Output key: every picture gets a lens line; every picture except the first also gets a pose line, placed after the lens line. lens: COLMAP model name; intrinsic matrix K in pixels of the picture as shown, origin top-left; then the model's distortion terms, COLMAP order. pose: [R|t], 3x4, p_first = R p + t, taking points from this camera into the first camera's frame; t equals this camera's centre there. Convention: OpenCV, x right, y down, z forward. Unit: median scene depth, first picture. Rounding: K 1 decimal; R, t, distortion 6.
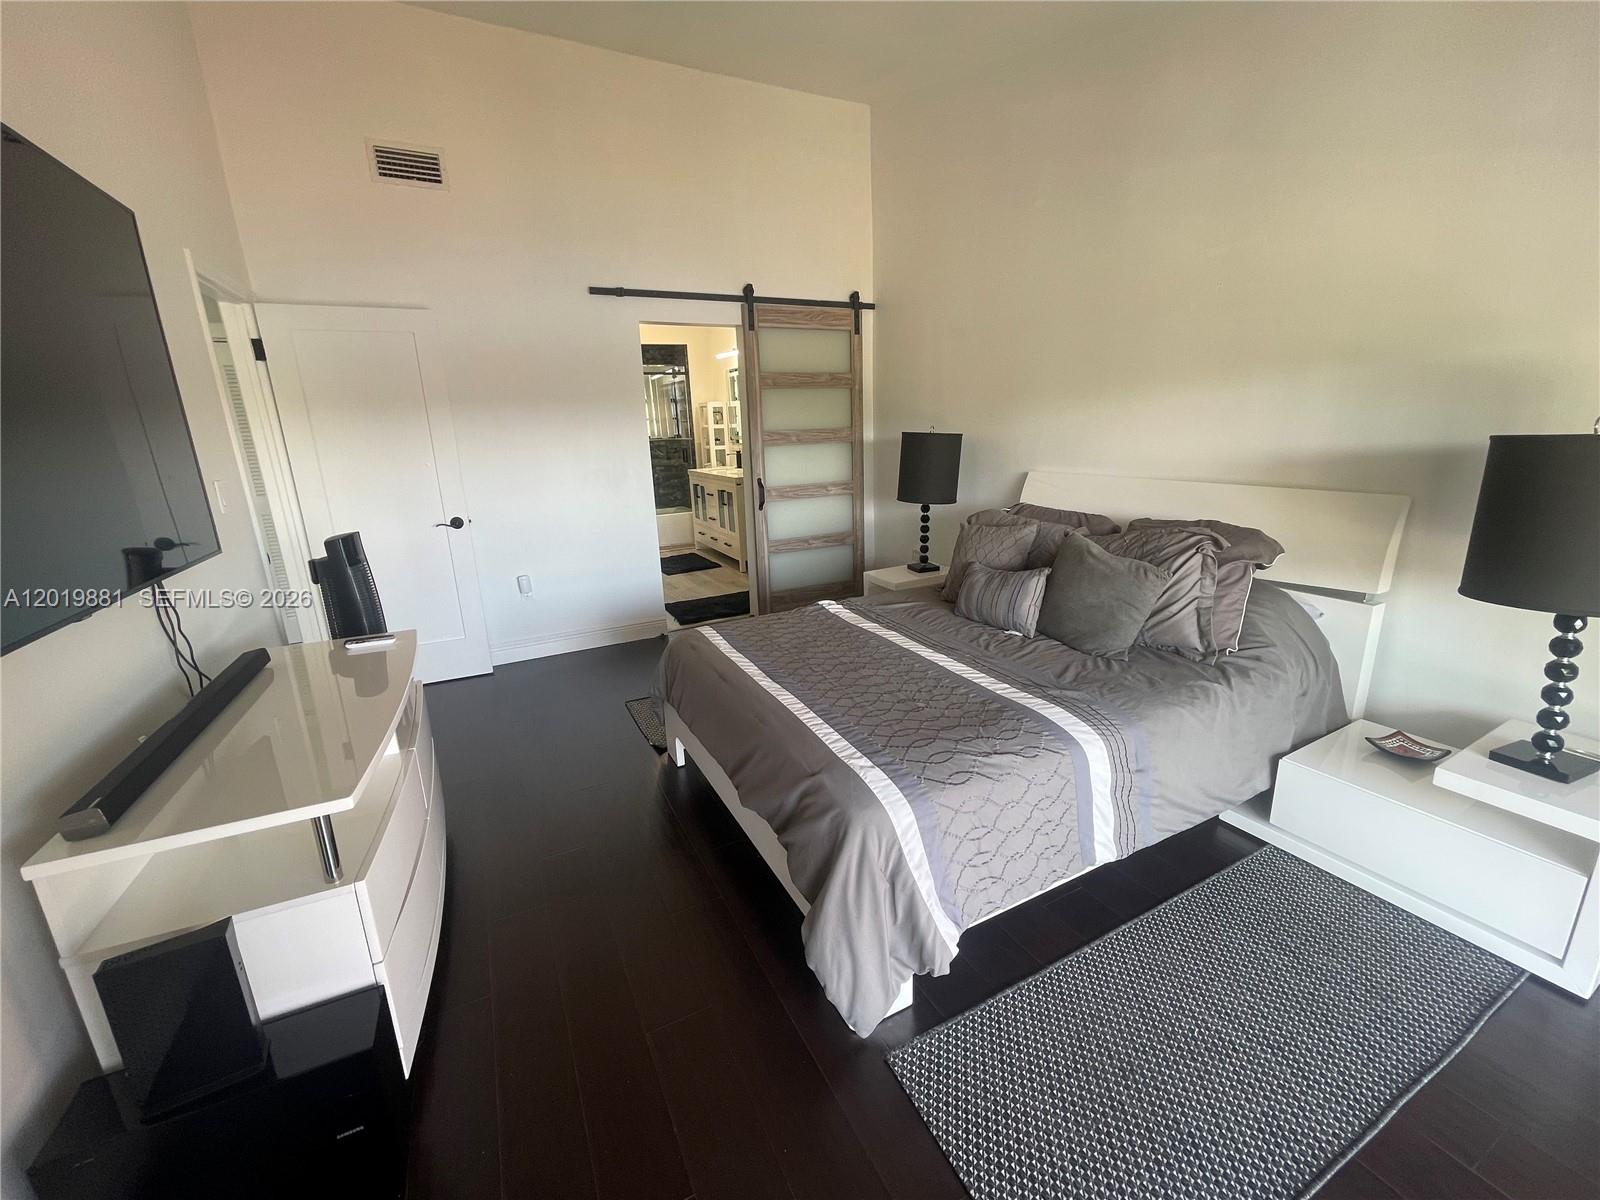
lens RADIAL K [[647.5, 0, 801.3], [0, 647.5, 595.7], [0, 0, 1]] dist [-0.000616, 0.000112]
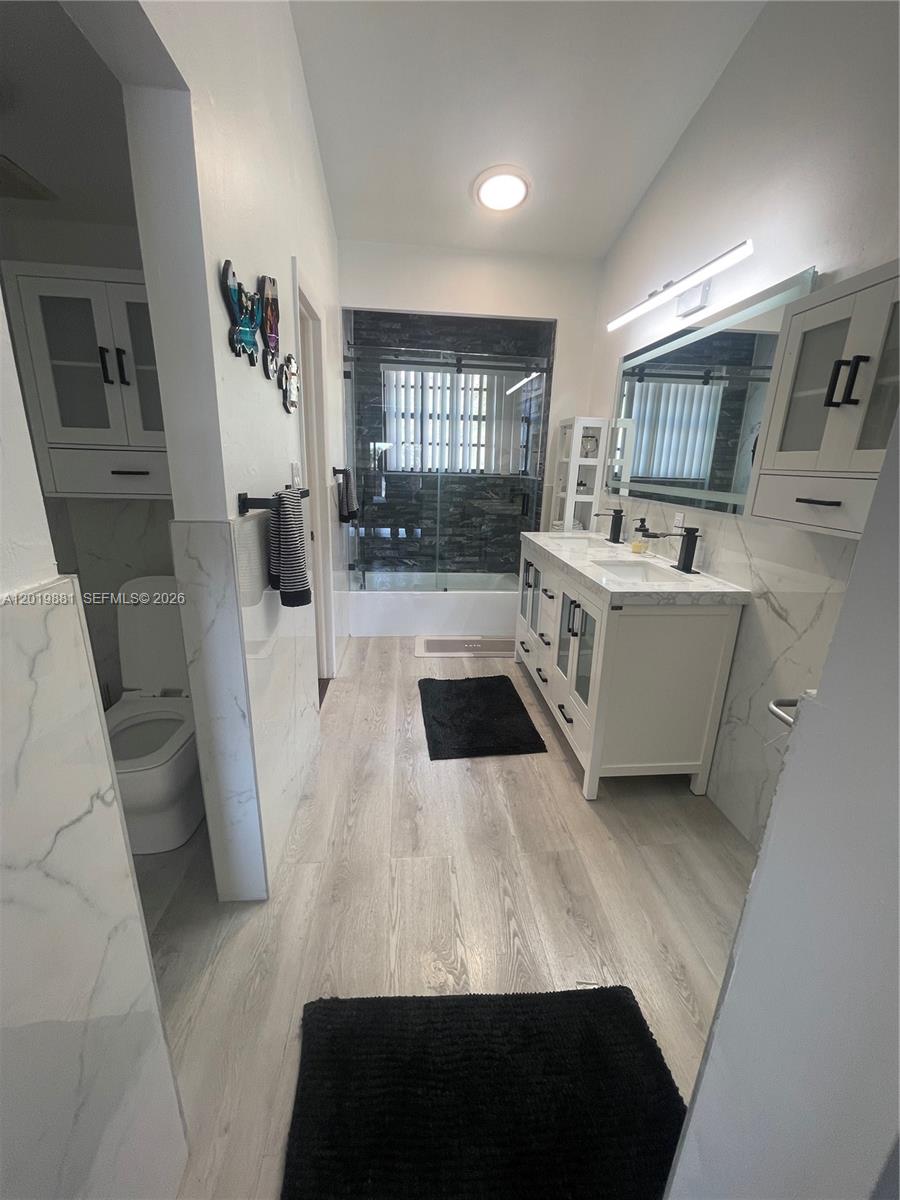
lens RADIAL K [[485.6, 0, 453.8], [0, 485.6, 607.3], [0, 0, 1]] dist [-0.000616, 0.000112]
pose [[0.927793, 0.169028, -0.332611, -0.071417], [-0.158178, 0.985607, 0.059646, -0.138494], [0.337906, -0.002727, 0.941176, 0.544105]]
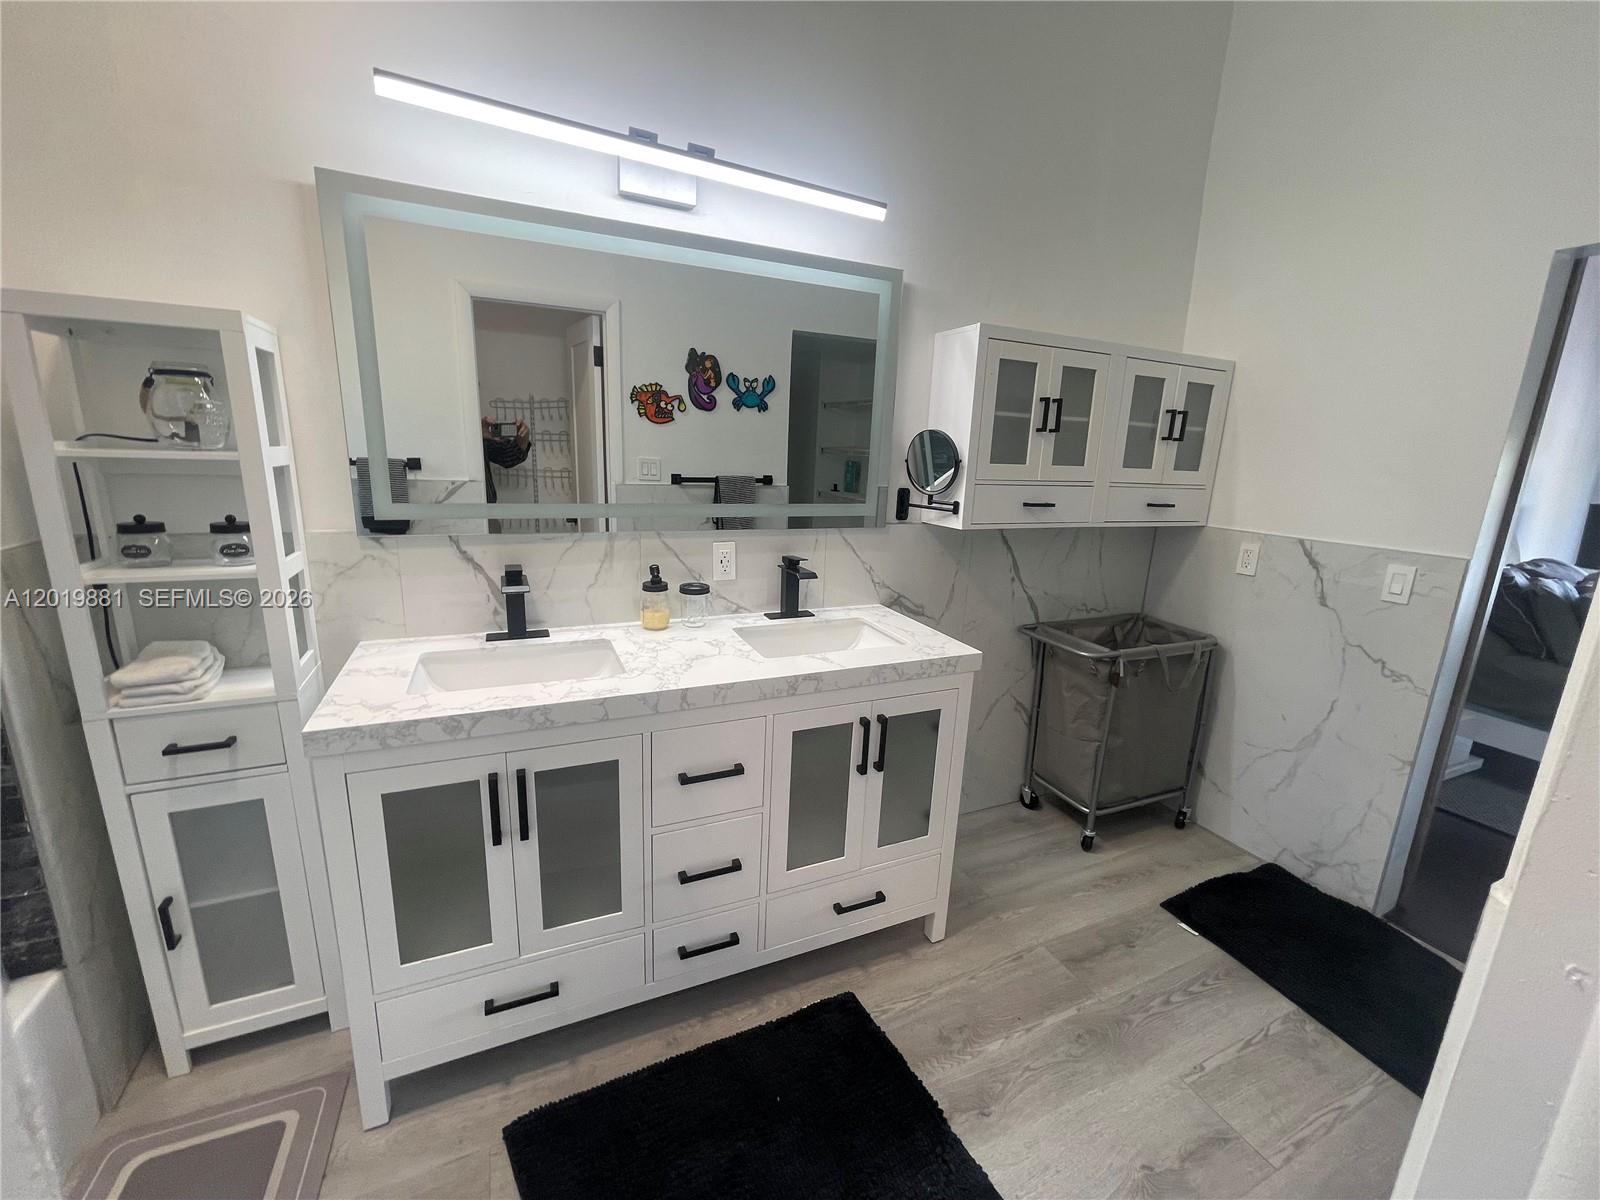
lens RADIAL K [[647.5, 0, 808.1], [0, 647.5, 602.2], [0, 0, 1]] dist [-0.000616, 0.000112]
pose [[0.034454, -0.192419, 0.980708, -0.308178], [0.222795, 0.958075, 0.180152, -0.217130], [-0.974256, 0.212290, 0.075879, 0.831744]]
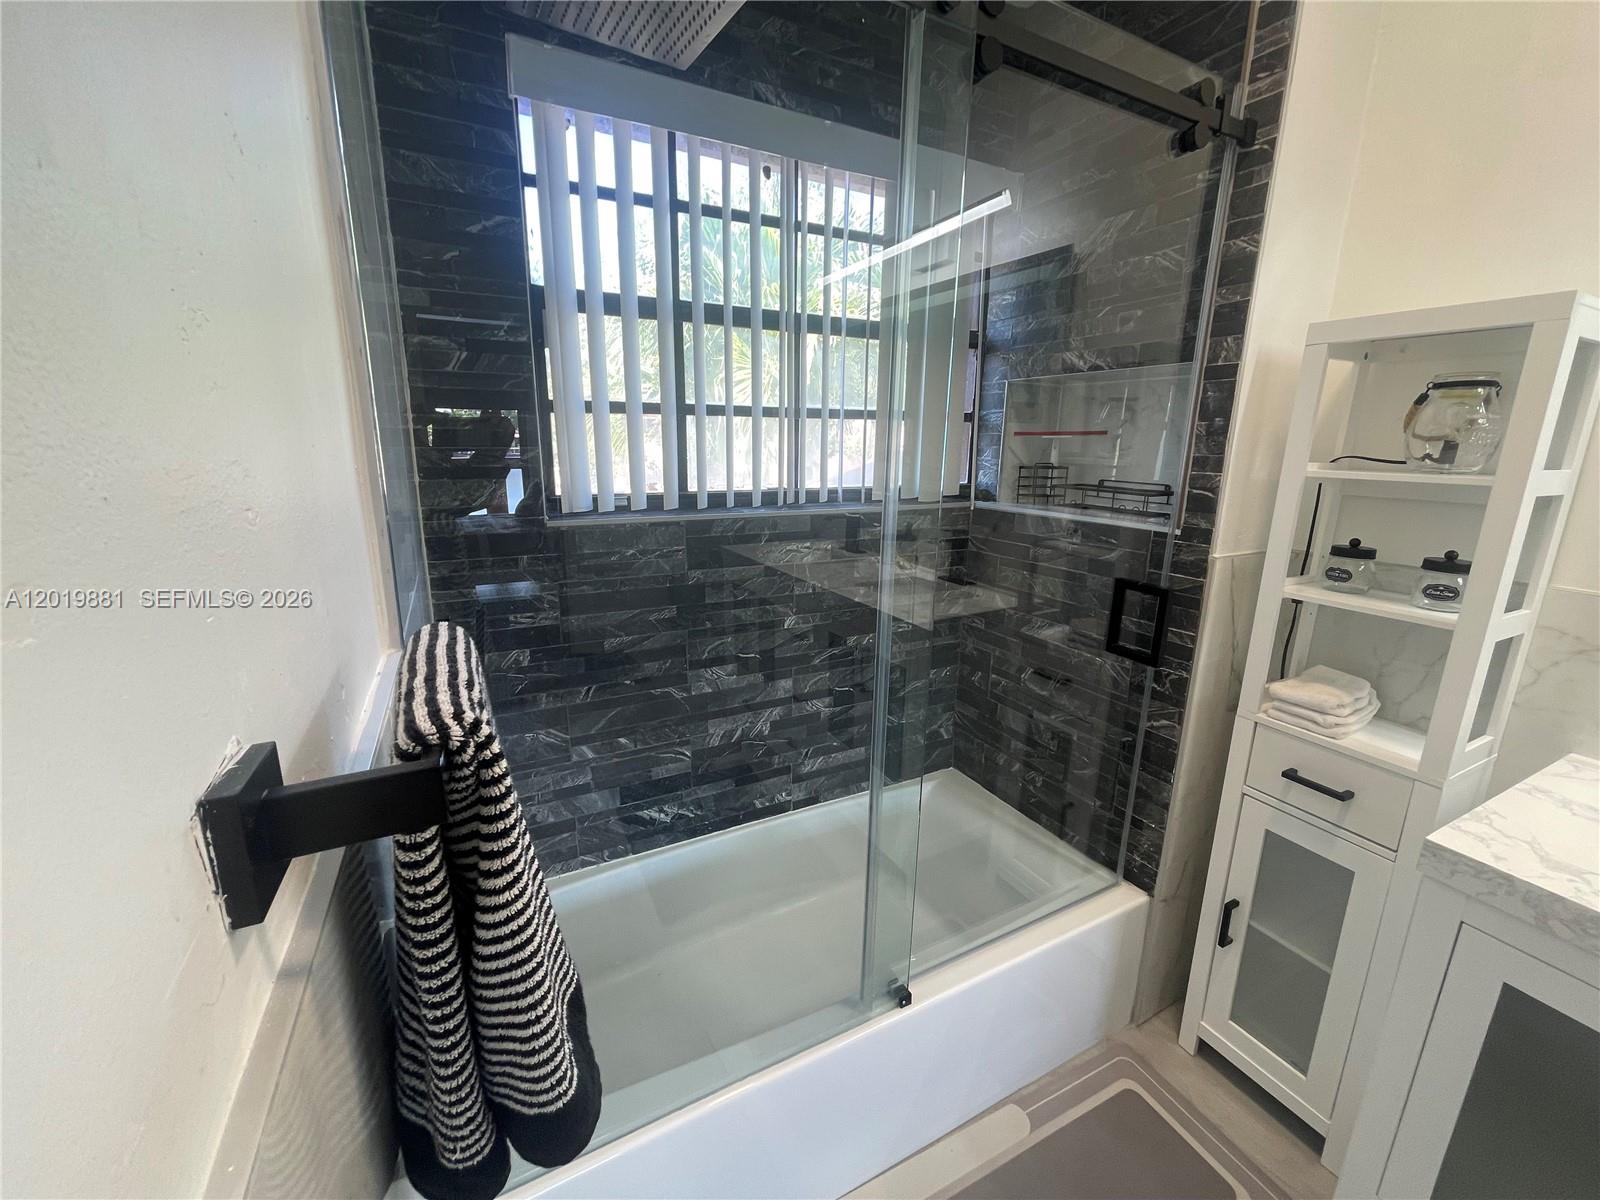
lens RADIAL K [[647.5, 0, 808.6], [0, 647.5, 590.8], [0, 0, 1]] dist [-0.000616, 0.000112]
pose [[0.998460, 0.052375, 0.018282, -0.283554], [-0.051722, 0.998064, -0.034529, -0.221661], [-0.020055, 0.033530, 0.999236, 0.850618]]
